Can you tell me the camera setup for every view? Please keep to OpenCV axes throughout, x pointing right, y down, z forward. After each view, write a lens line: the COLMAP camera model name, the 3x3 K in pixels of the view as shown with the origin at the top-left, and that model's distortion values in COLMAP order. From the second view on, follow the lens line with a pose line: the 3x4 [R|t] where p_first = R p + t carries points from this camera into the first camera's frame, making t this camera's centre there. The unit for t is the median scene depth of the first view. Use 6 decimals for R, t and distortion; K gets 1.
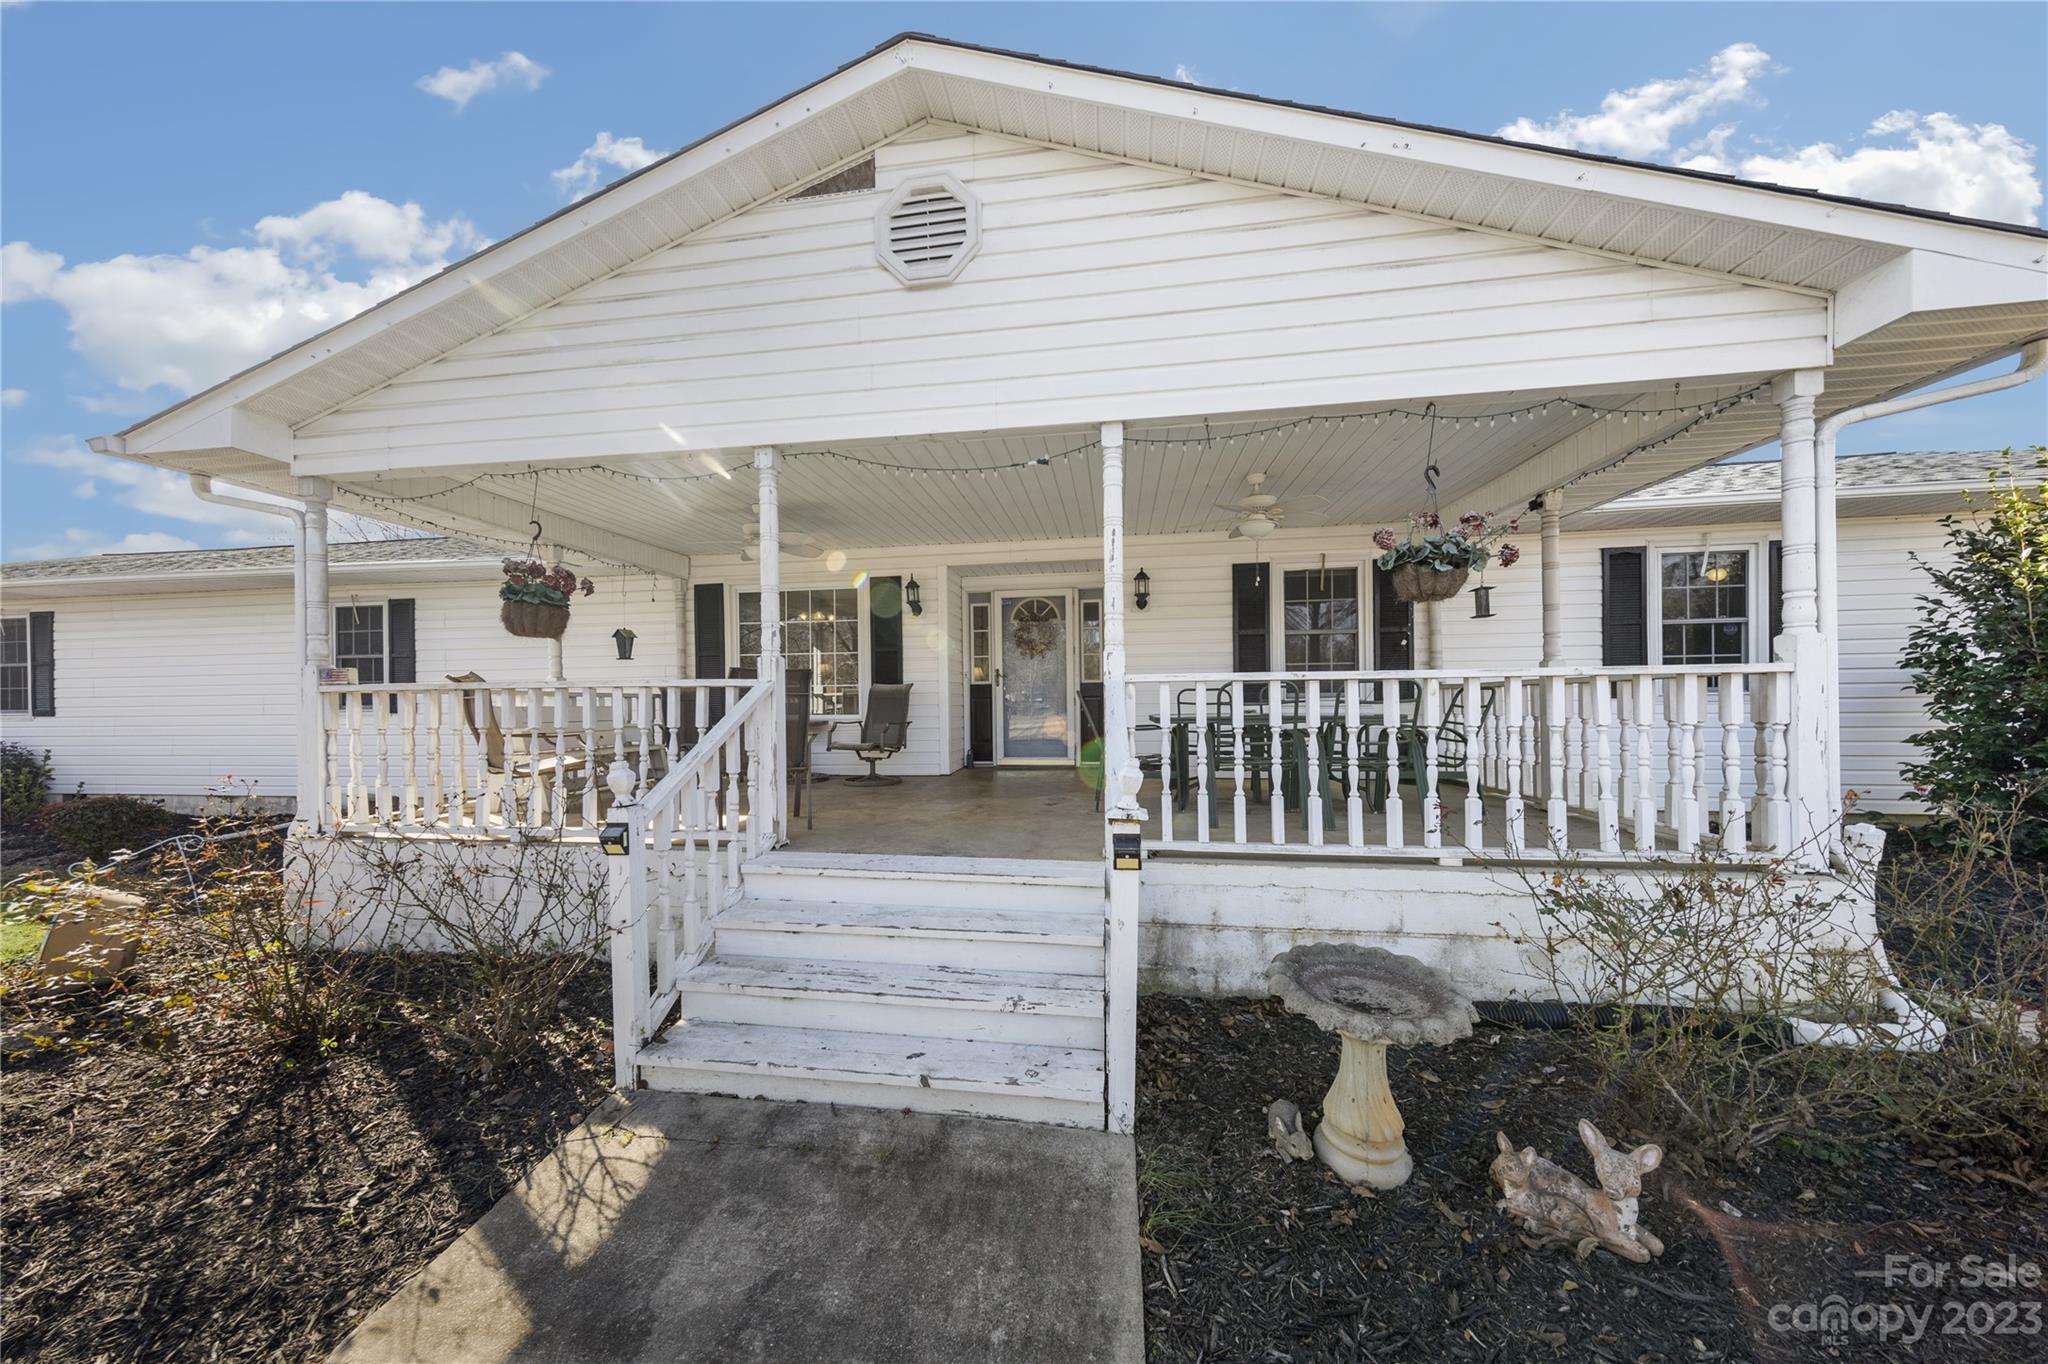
lens RADIAL K [[766.9, 0, 990.0], [0, 766.9, 684.9], [0, 0, 1]] dist [0.000975, -0.000010]
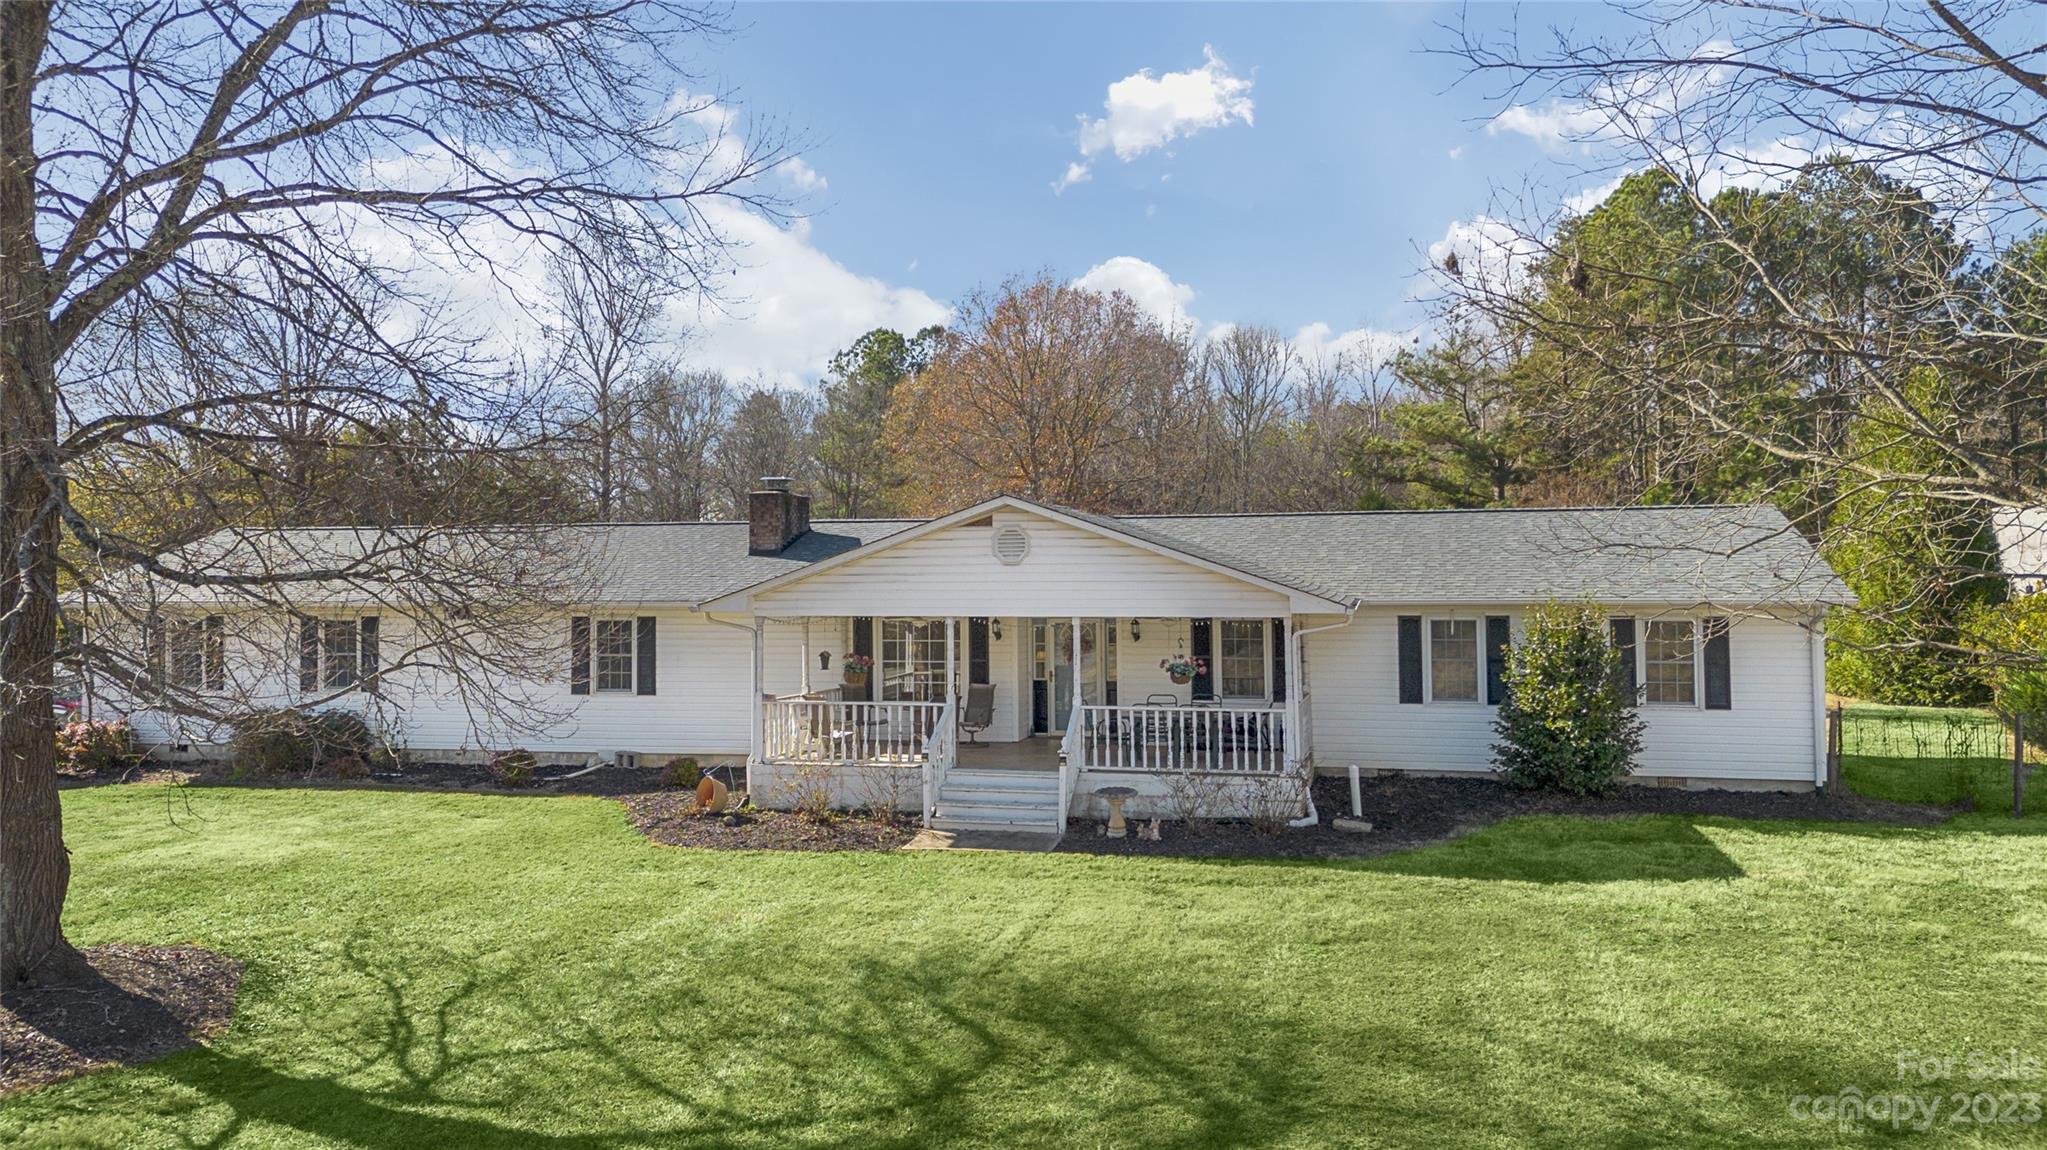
lens RADIAL K [[1338.5, 0, 1023.5], [0, 1338.5, 575.0], [0, 0, 1]] dist [-0.000180, -0.000533]
pose [[0.998677, 0.005566, -0.051118, 0.103442], [-0.006092, 0.999930, -0.010140, -0.212688], [0.051058, 0.010438, 0.998641, -1.889764]]
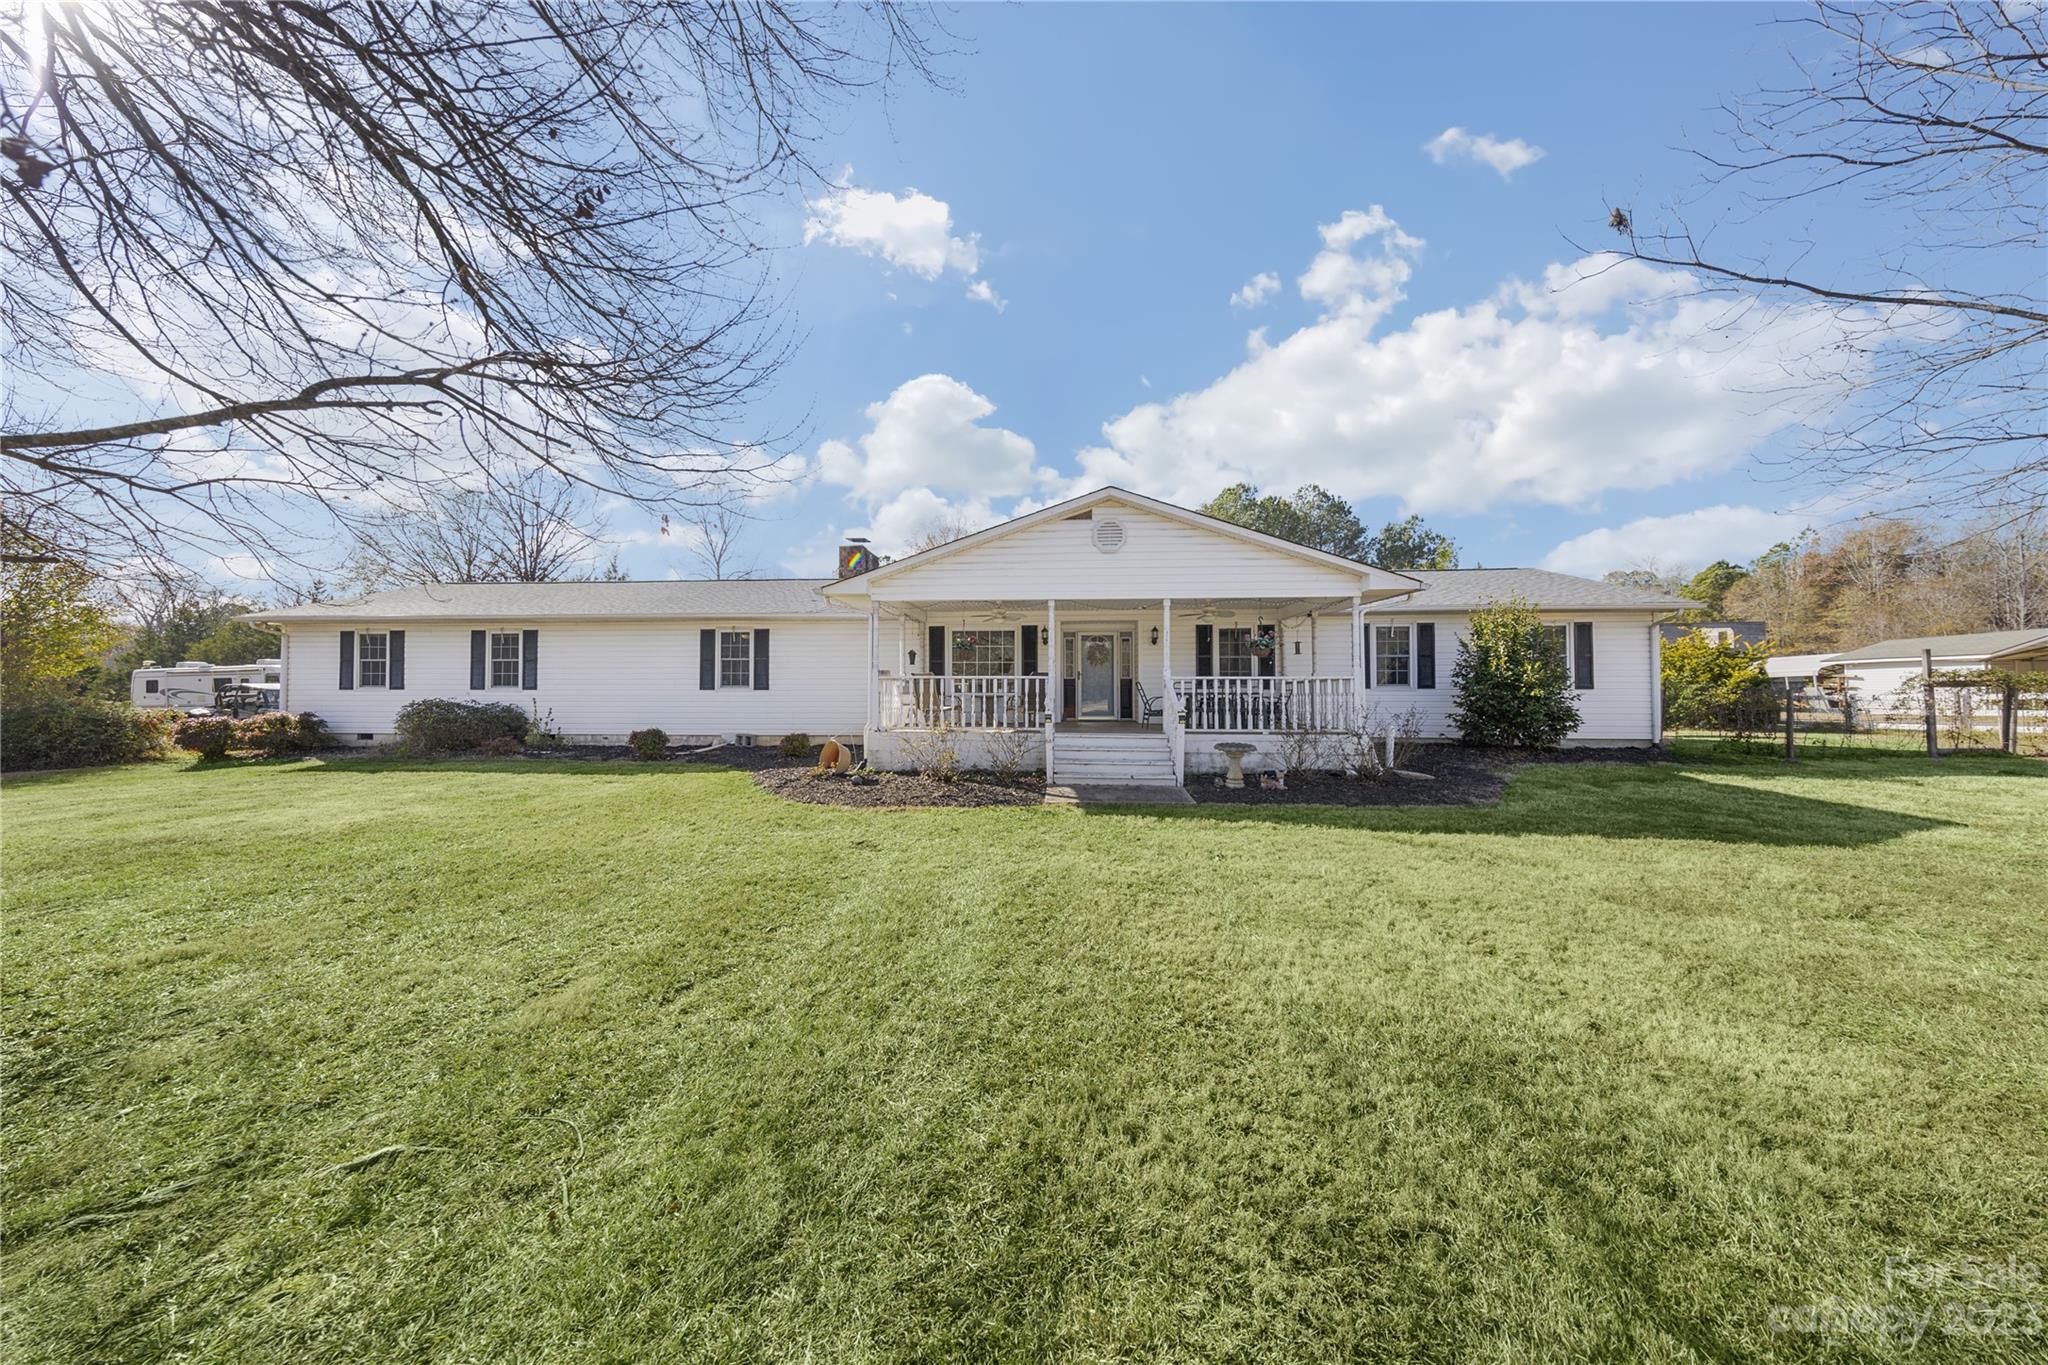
lens RADIAL K [[660.4, 0, 1024.0], [0, 660.4, 682.5], [0, 0, 1]] dist [0.004544, 0.000048]
pose [[0.996637, 0.013852, 0.080762, -0.317053], [-0.014085, 0.999898, 0.002313, 0.006505], [-0.080721, -0.003443, 0.996731, -0.828124]]
